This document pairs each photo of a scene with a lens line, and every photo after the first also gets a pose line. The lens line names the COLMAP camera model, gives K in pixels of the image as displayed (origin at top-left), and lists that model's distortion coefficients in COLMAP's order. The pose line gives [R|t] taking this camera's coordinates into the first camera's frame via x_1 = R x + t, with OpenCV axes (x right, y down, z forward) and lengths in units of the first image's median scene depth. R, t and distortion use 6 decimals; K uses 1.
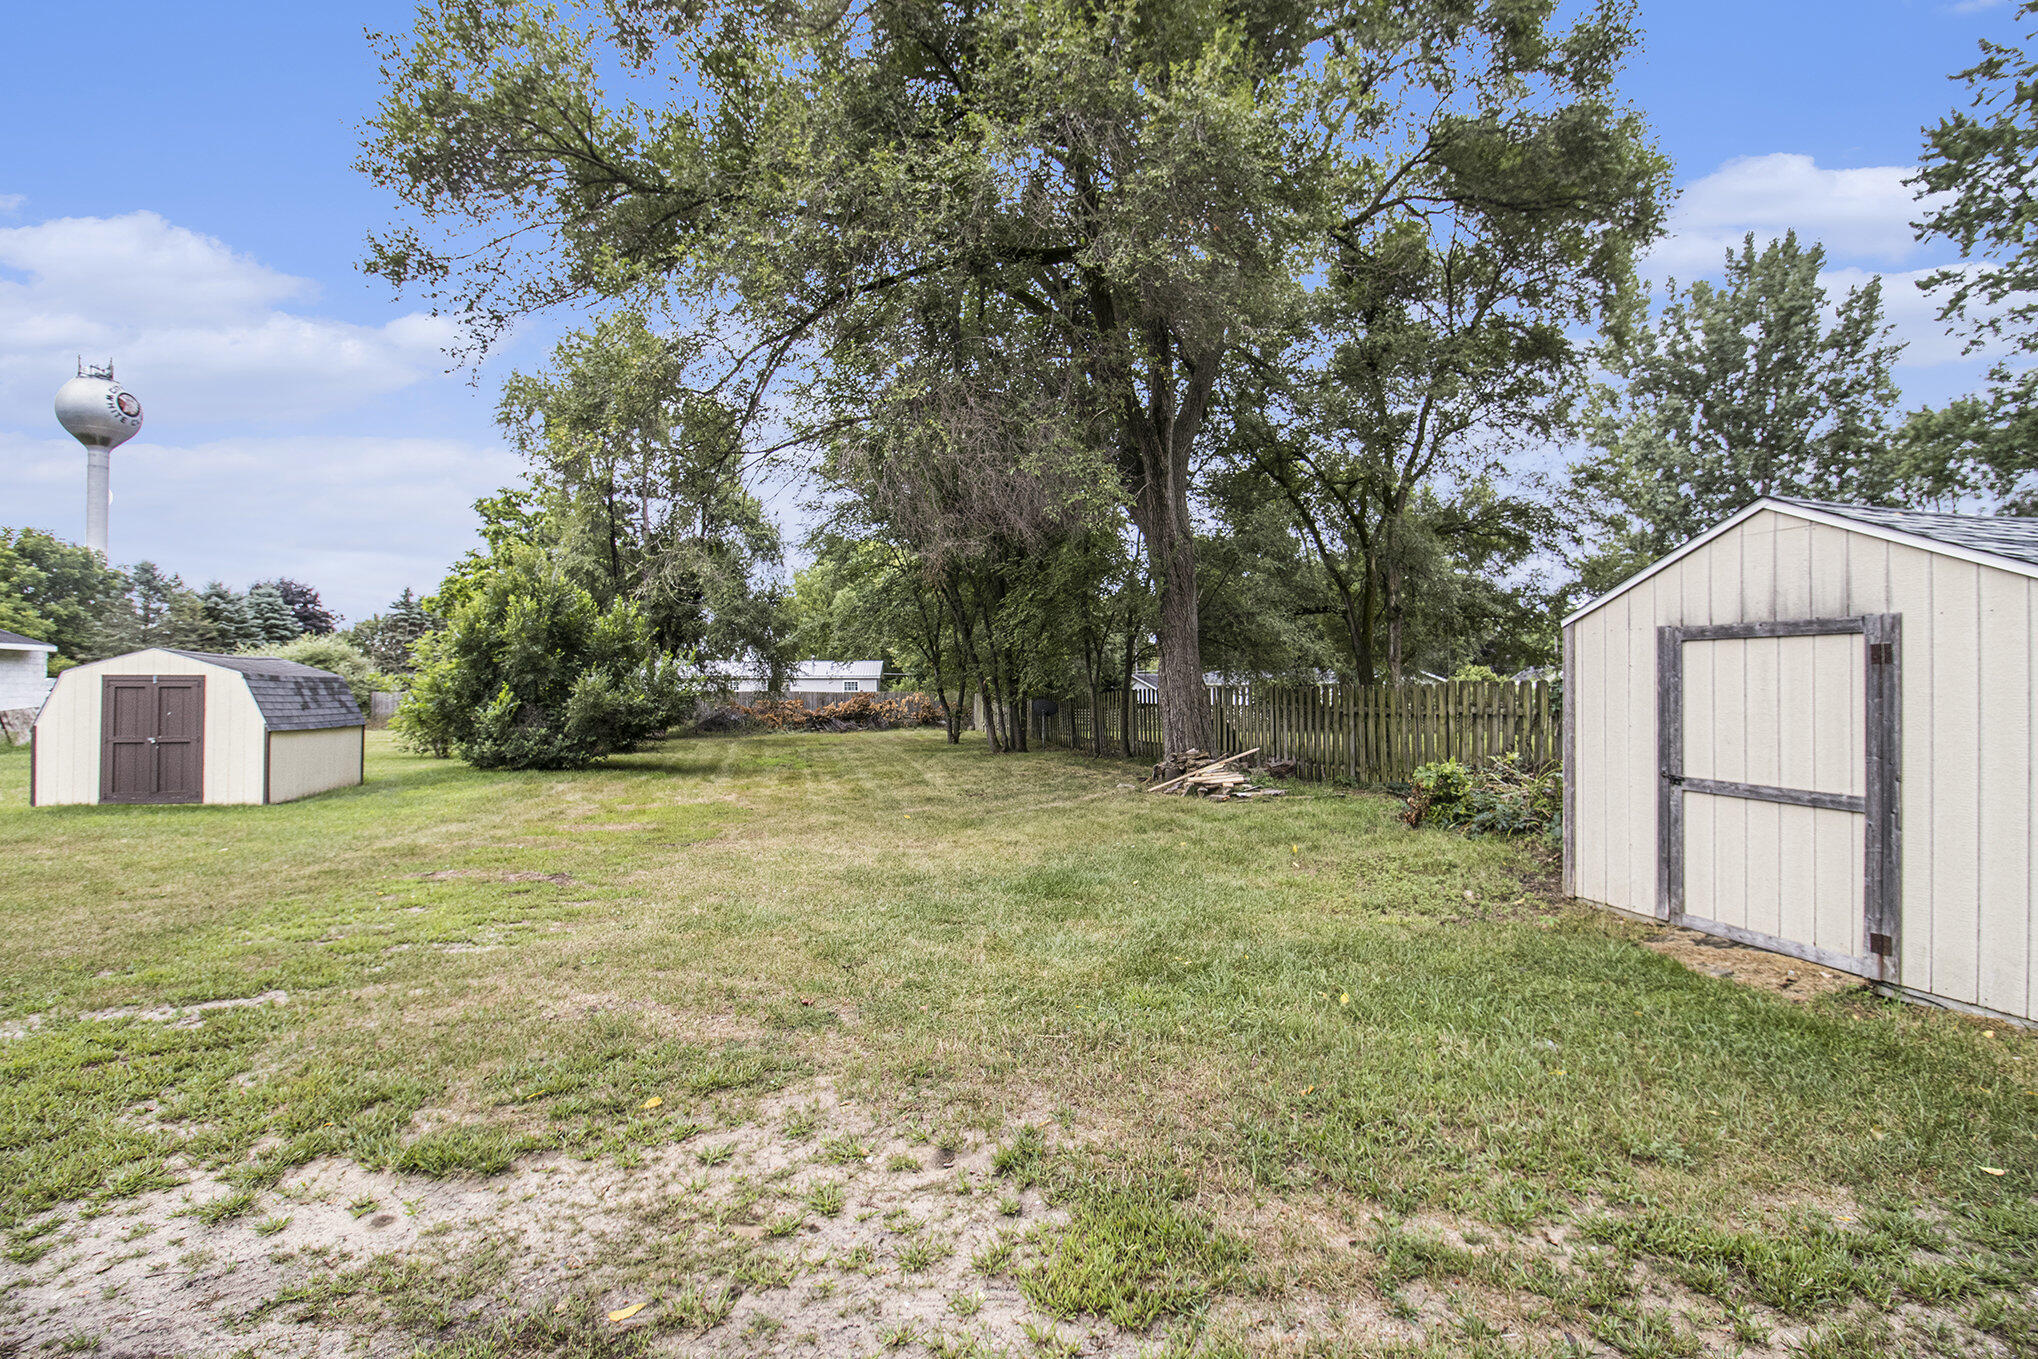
lens RADIAL K [[977.2, 0, 1019.0], [0, 977.2, 679.5], [0, 0, 1]] dist [-0.000994, -0.010477]
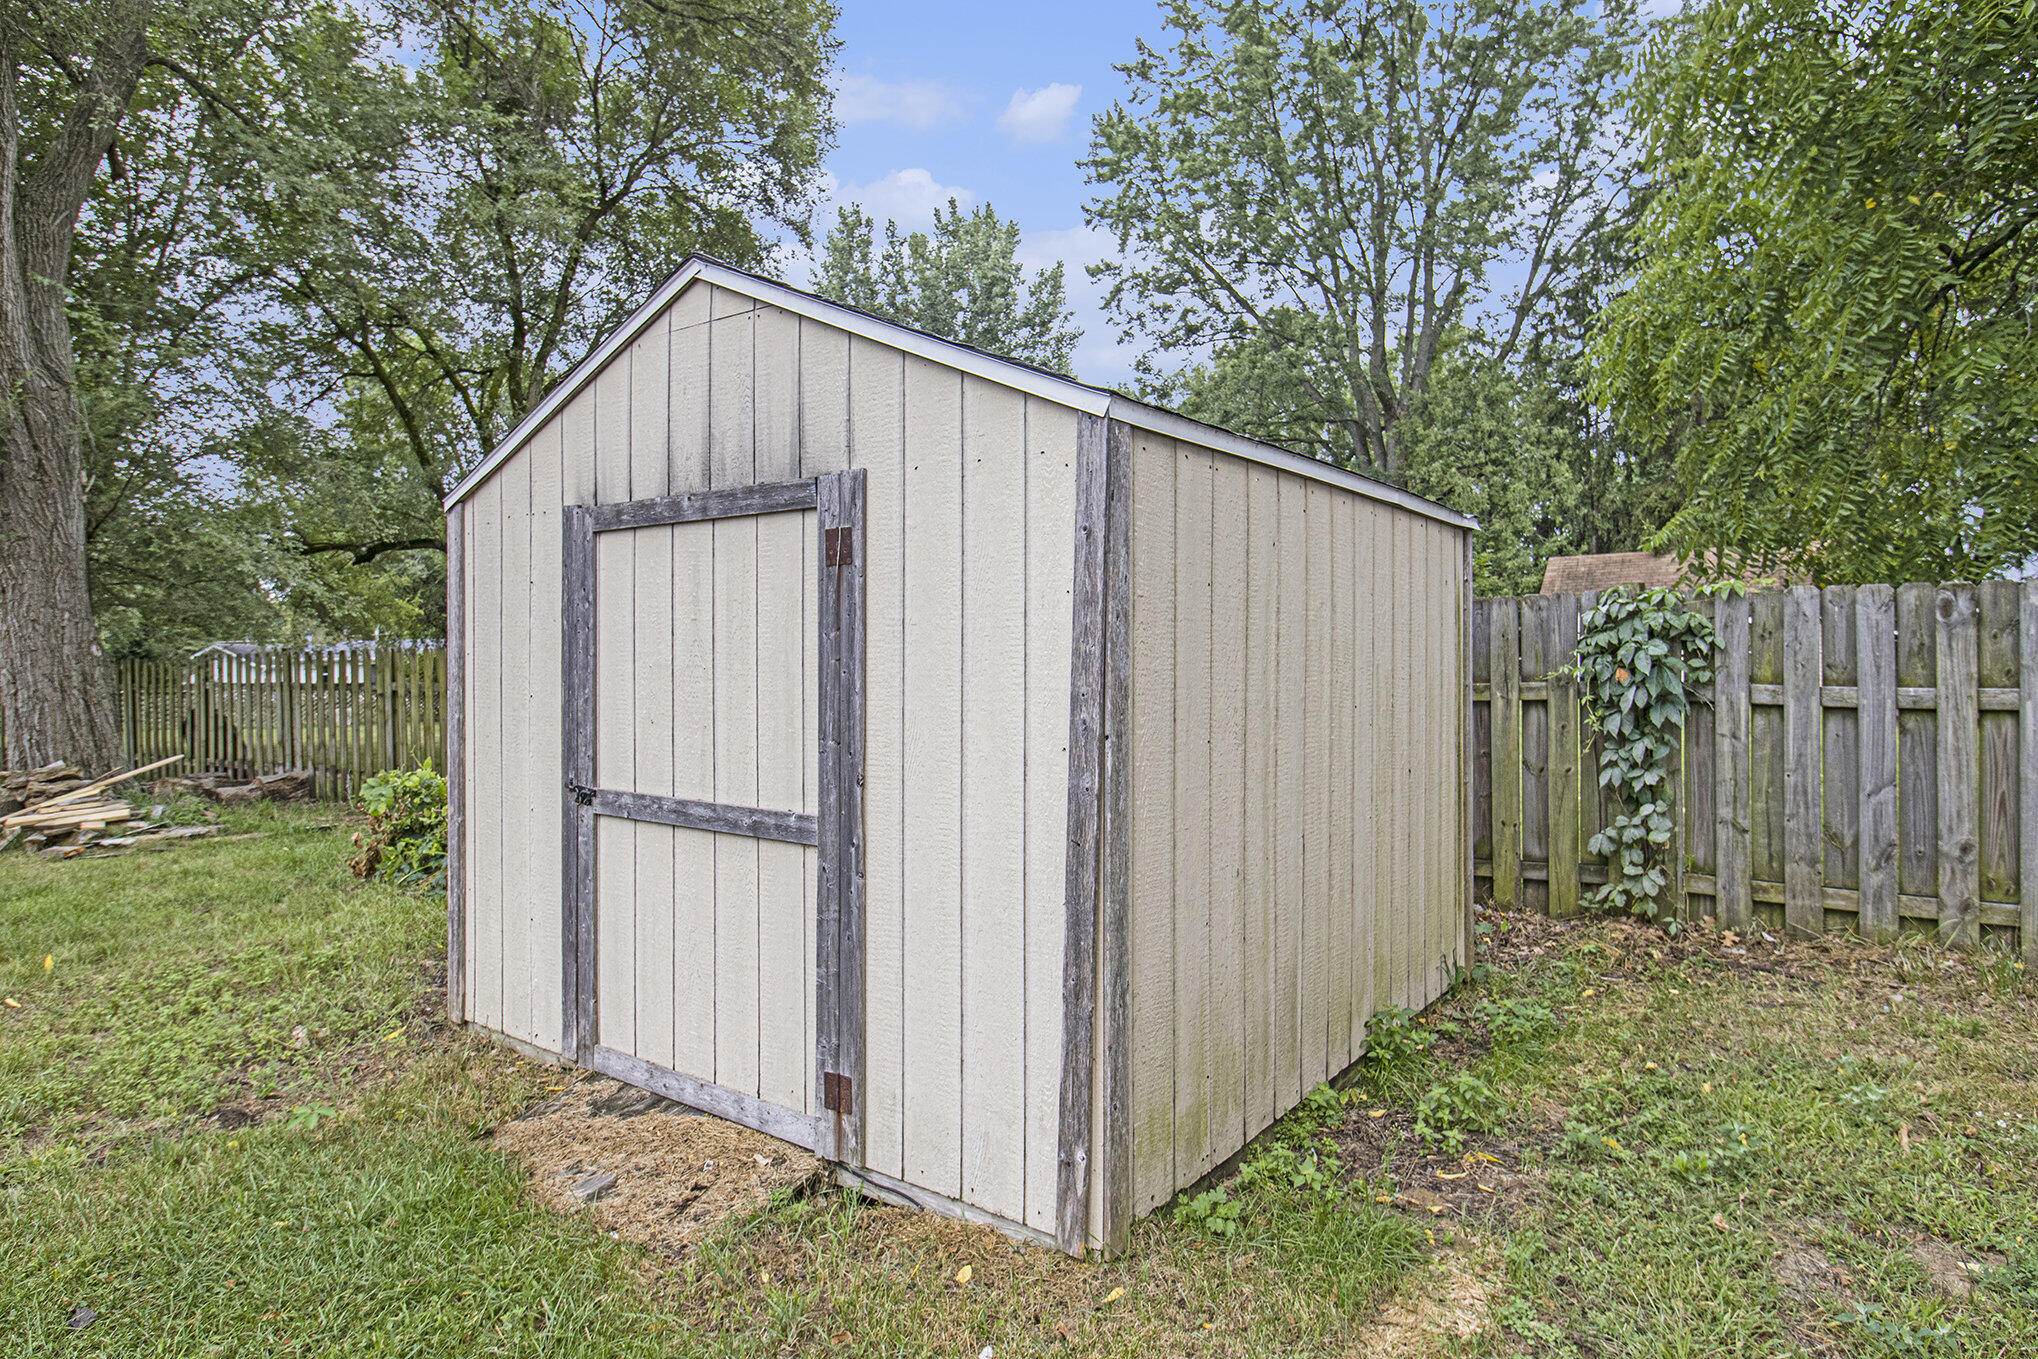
lens RADIAL K [[1187.5, 0, 1019.0], [0, 1187.5, 679.5], [0, 0, 1]] dist [0.001140, -0.000147]
pose [[0.776154, -0.010157, 0.630462, 0.445268], [-0.002012, 0.999825, 0.018584, 0.027185], [-0.630541, -0.015692, 0.775998, 0.346680]]
